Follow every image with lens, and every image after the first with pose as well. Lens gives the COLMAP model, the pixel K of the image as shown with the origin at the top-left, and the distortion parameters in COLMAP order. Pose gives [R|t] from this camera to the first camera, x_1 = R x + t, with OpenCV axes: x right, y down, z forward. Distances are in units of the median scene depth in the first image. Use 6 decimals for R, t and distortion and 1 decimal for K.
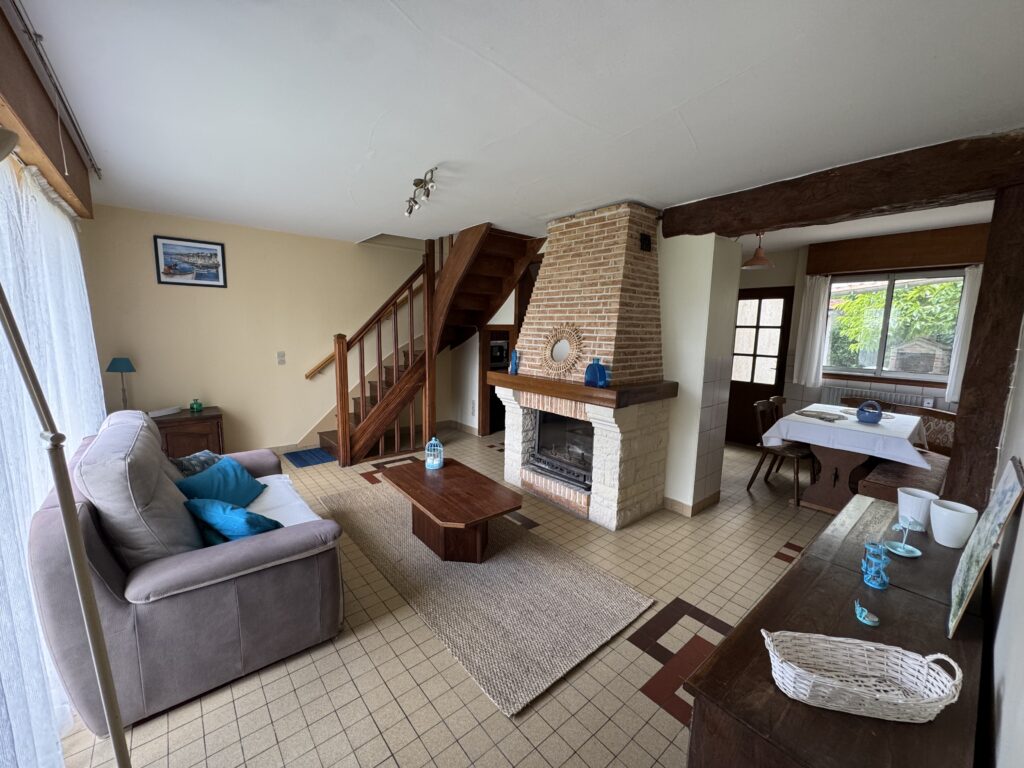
lens RADIAL K [[408.5, 0, 512.0], [0, 408.5, 384.0], [0, 0, 1]] dist [-0.002992, -0.000167]
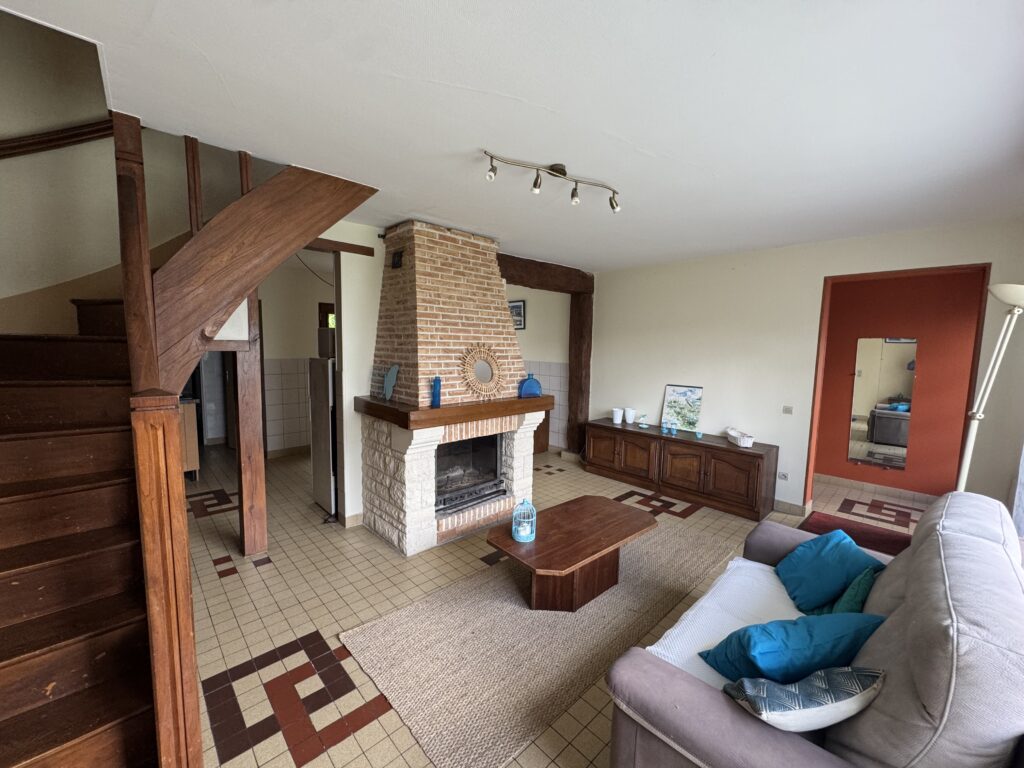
lens RADIAL K [[408.5, 0, 512.0], [0, 408.5, 384.0], [0, 0, 1]] dist [-0.002992, -0.000167]
pose [[-0.054115, -0.116938, 0.991664, -0.841885], [0.117251, 0.985504, 0.122610, -0.160090], [-0.991627, 0.122909, -0.039619, 0.947127]]
